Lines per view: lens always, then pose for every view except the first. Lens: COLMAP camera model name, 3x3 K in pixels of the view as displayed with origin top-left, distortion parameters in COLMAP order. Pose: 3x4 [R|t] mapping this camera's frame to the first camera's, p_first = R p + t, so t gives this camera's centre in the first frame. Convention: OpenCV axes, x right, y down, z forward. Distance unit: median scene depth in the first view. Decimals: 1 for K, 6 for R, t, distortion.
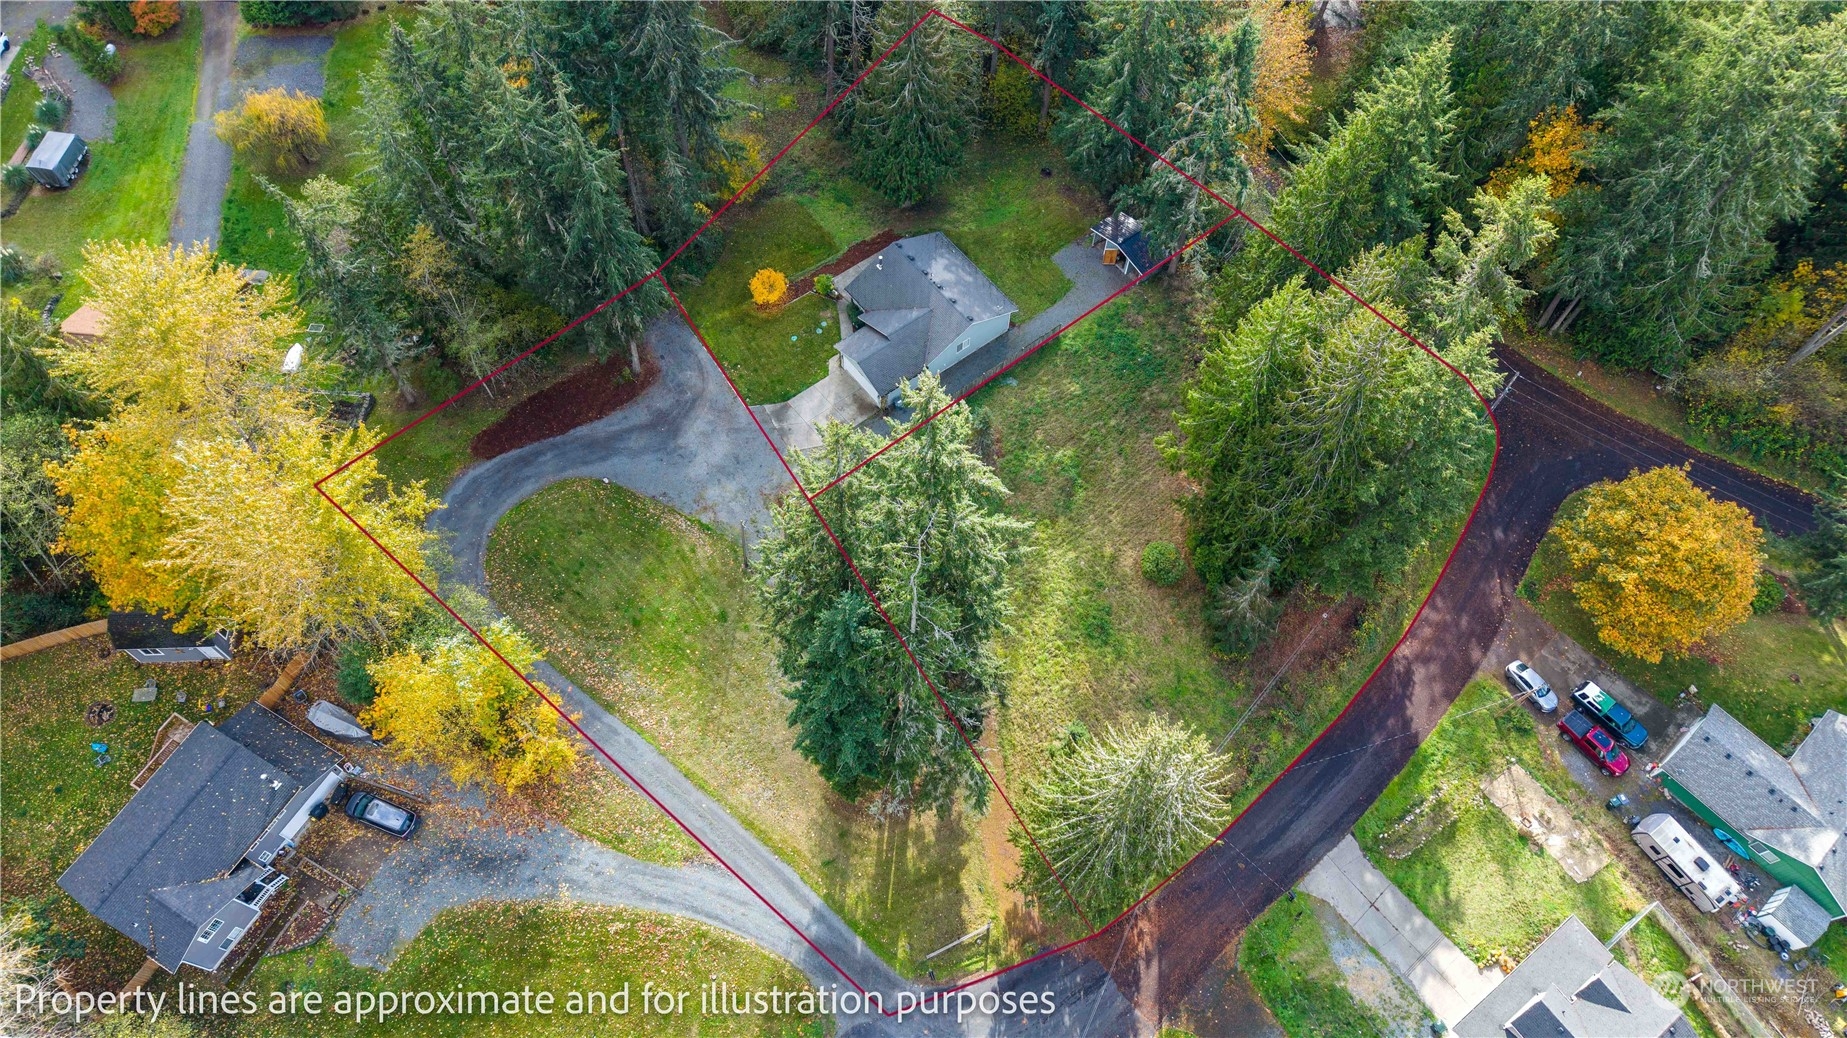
lens RADIAL K [[1265.4, 0, 924.4], [0, 1265.4, 504.8], [0, 0, 1]] dist [0.079956, -0.071778]
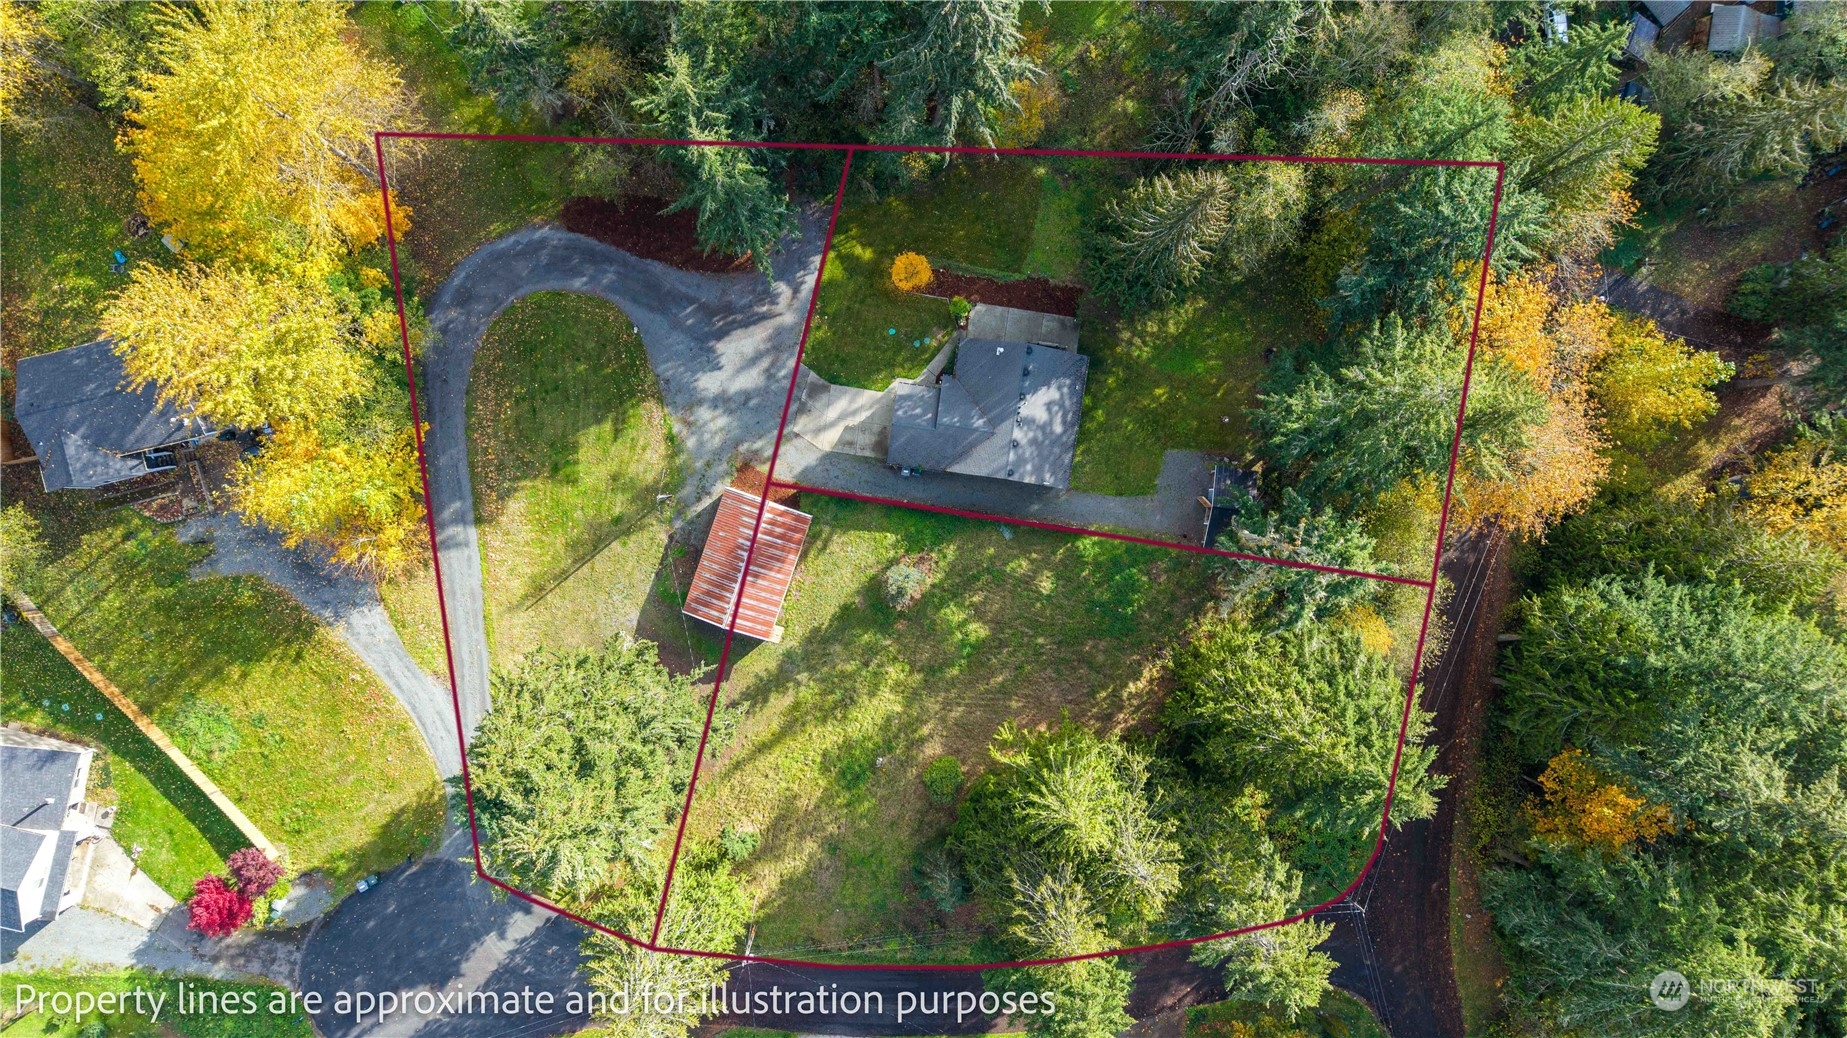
lens RADIAL K [[1265.4, 0, 924.4], [0, 1265.4, 504.8], [0, 0, 1]] dist [0.079956, -0.071778]
pose [[0.685275, 0.728284, -0.000355, 0.009586], [-0.636894, 0.599518, 0.484711, -0.559256], [0.353220, -0.331934, 0.874674, 0.140911]]
